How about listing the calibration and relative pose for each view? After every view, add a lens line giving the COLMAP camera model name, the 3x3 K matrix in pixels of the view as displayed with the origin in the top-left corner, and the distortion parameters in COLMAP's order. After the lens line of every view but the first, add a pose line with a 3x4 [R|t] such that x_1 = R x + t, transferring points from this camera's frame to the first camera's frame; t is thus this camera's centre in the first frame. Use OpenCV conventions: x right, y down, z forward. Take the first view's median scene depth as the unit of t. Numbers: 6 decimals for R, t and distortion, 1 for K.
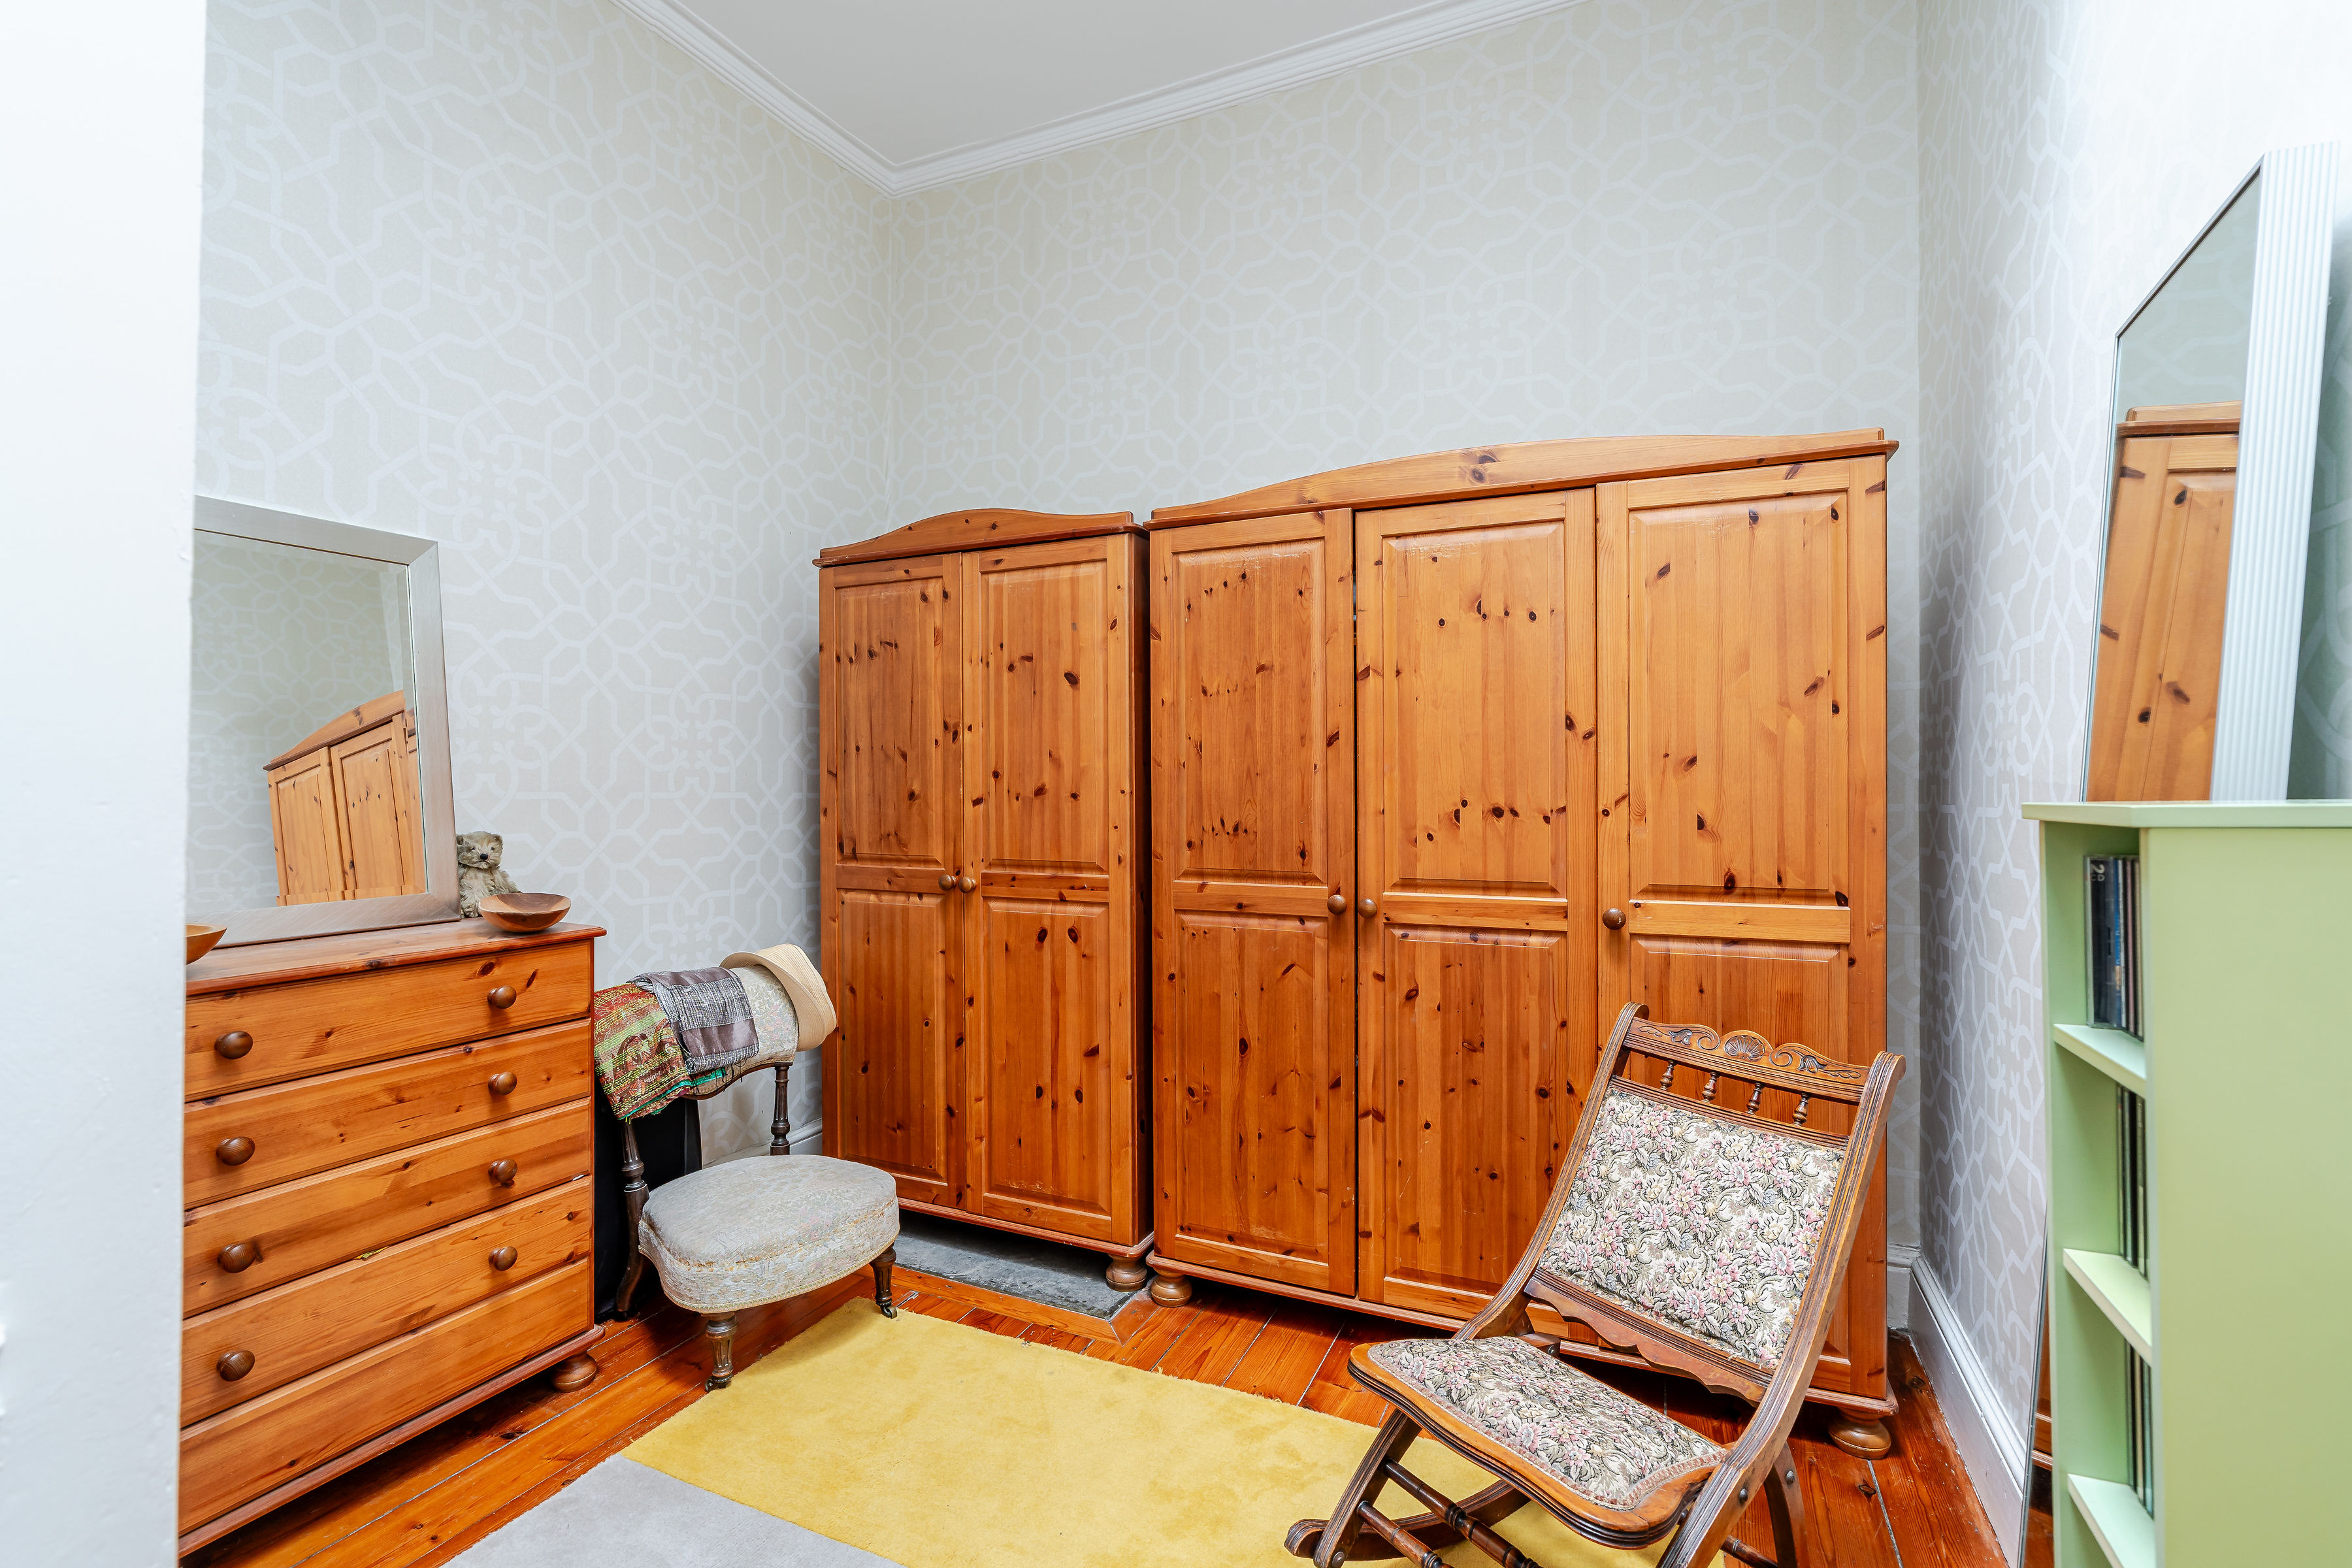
lens RADIAL K [[1069.3, 0, 1172.5], [0, 1069.3, 784.7], [0, 0, 1]] dist [0.000984, 0.001743]
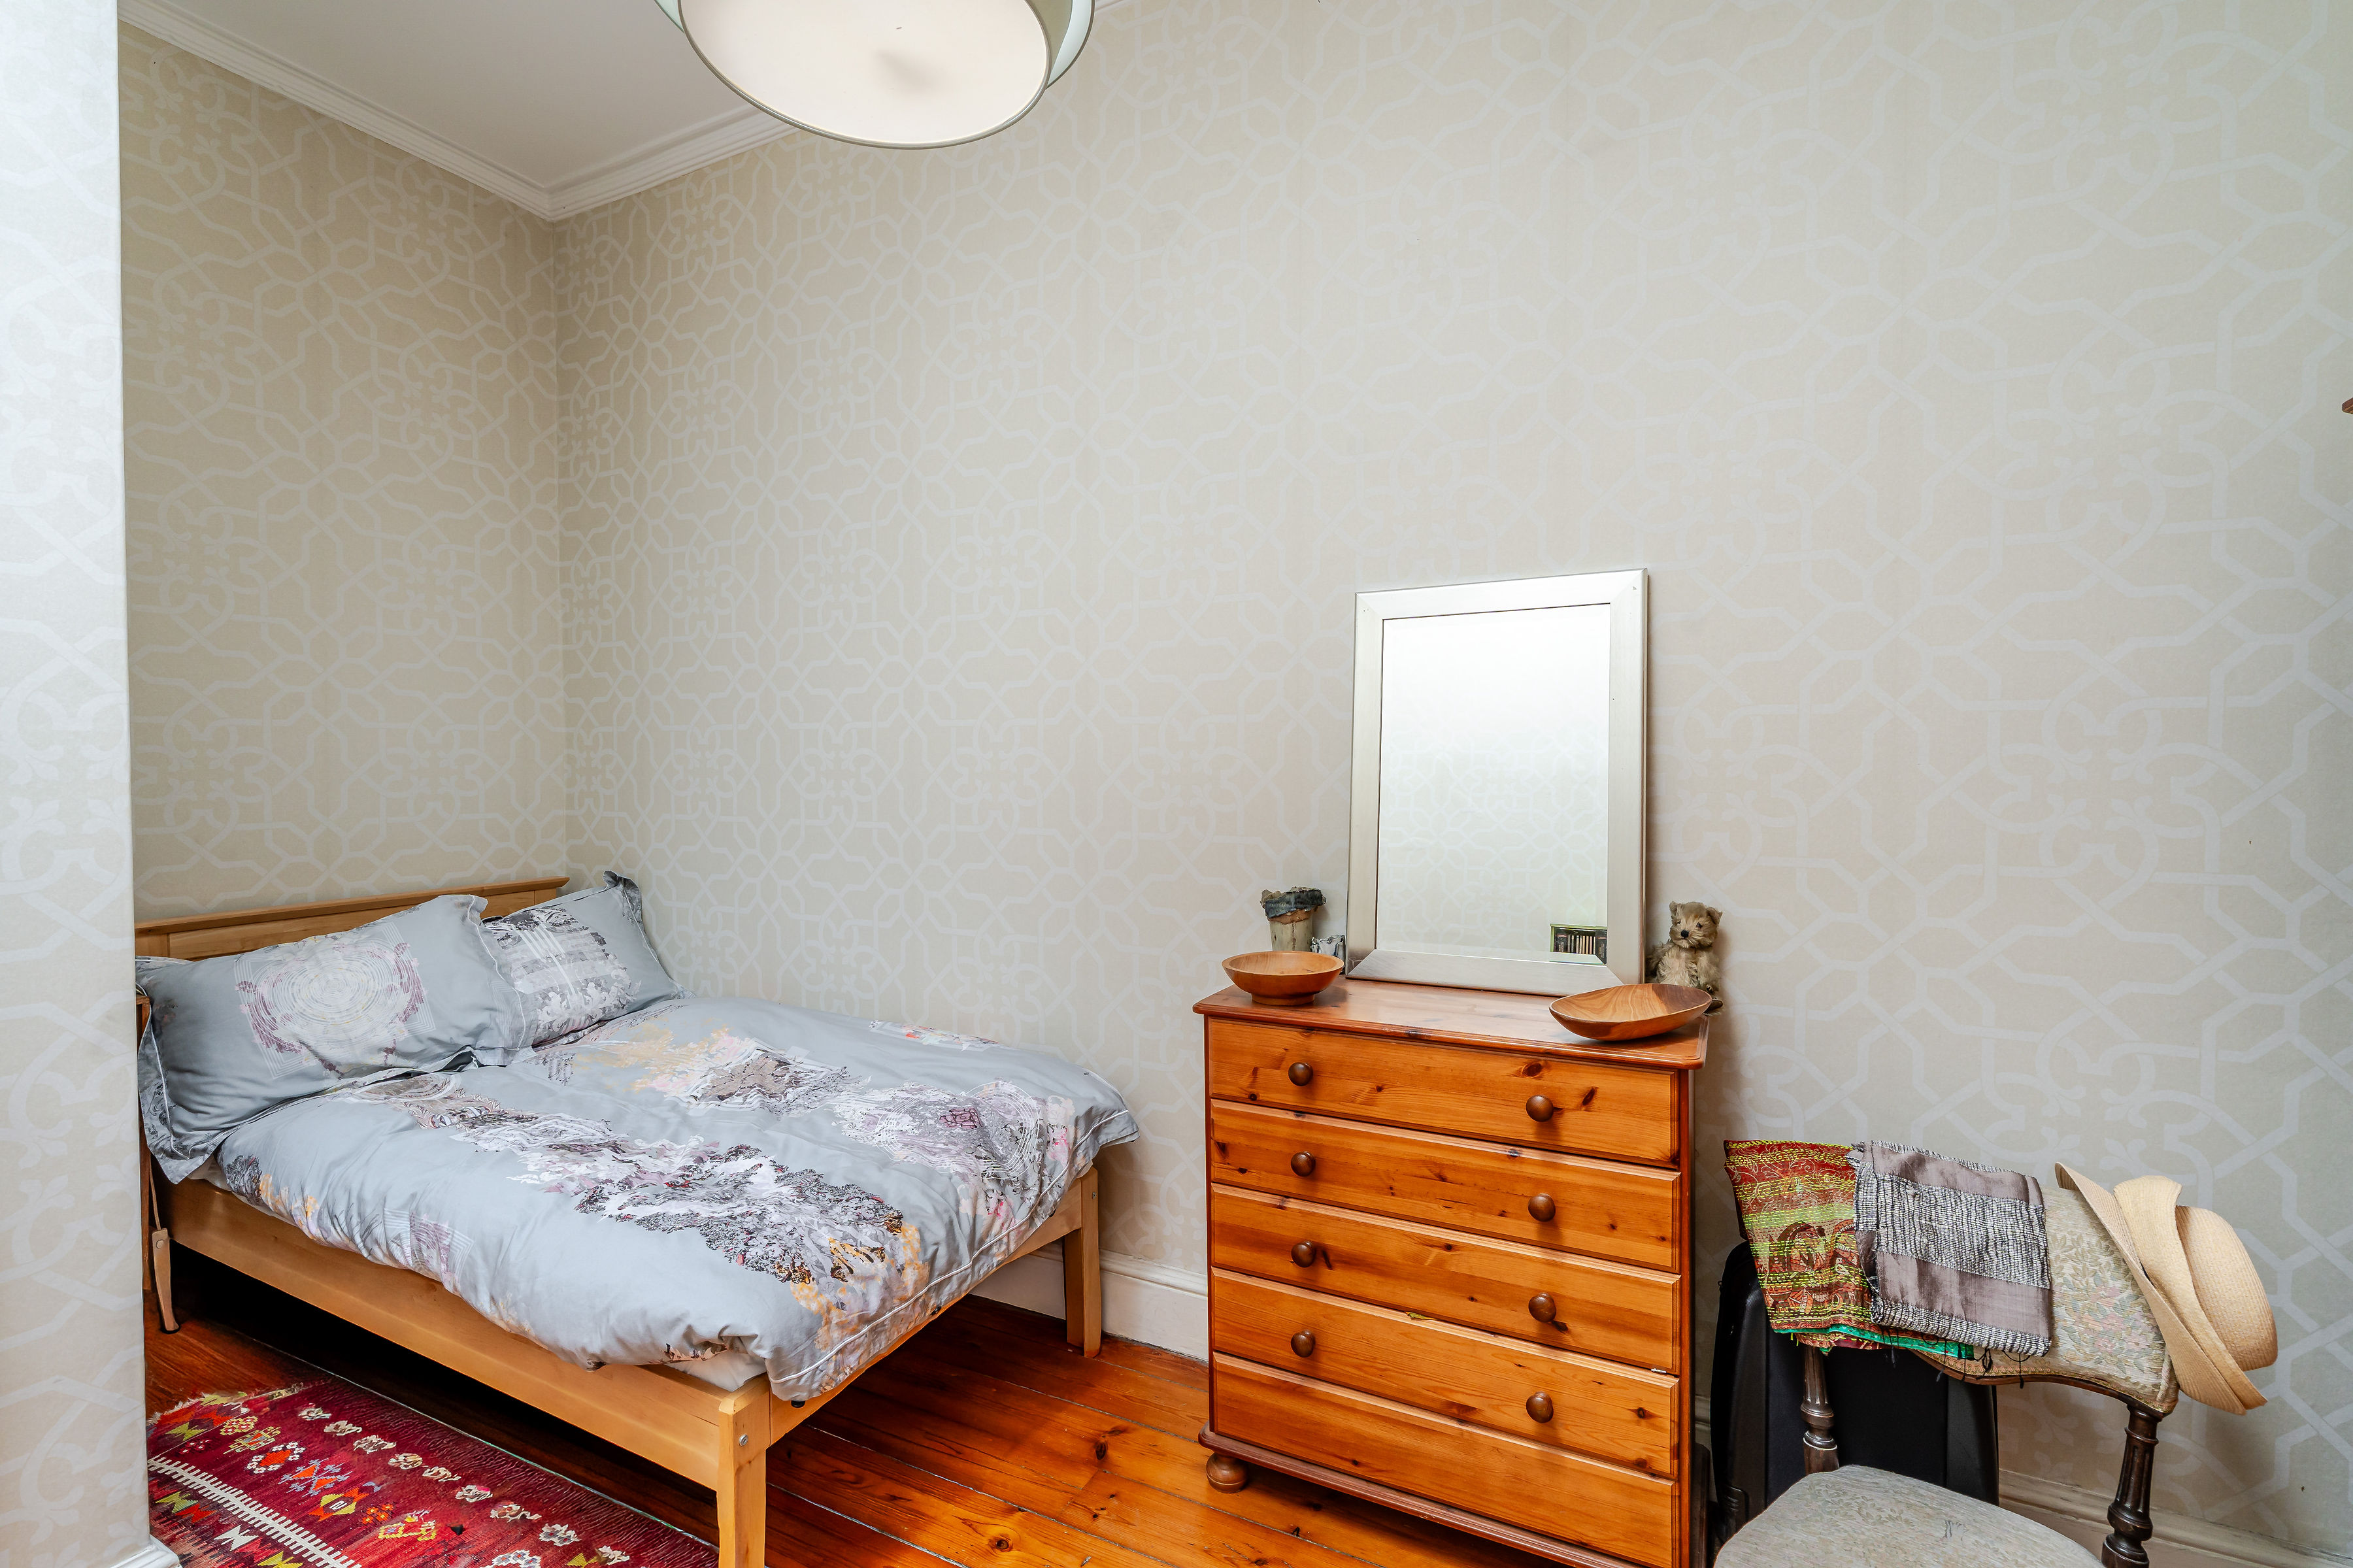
lens RADIAL K [[1069.7, 0, 1174.0], [0, 1069.7, 785.7], [0, 0, 1]] dist [0.000984, 0.001743]
pose [[-0.038848, 0.022875, -0.998983, 0.224366], [0.007011, 0.999720, 0.022619, -0.076600], [0.999221, -0.006125, -0.038997, 0.691167]]
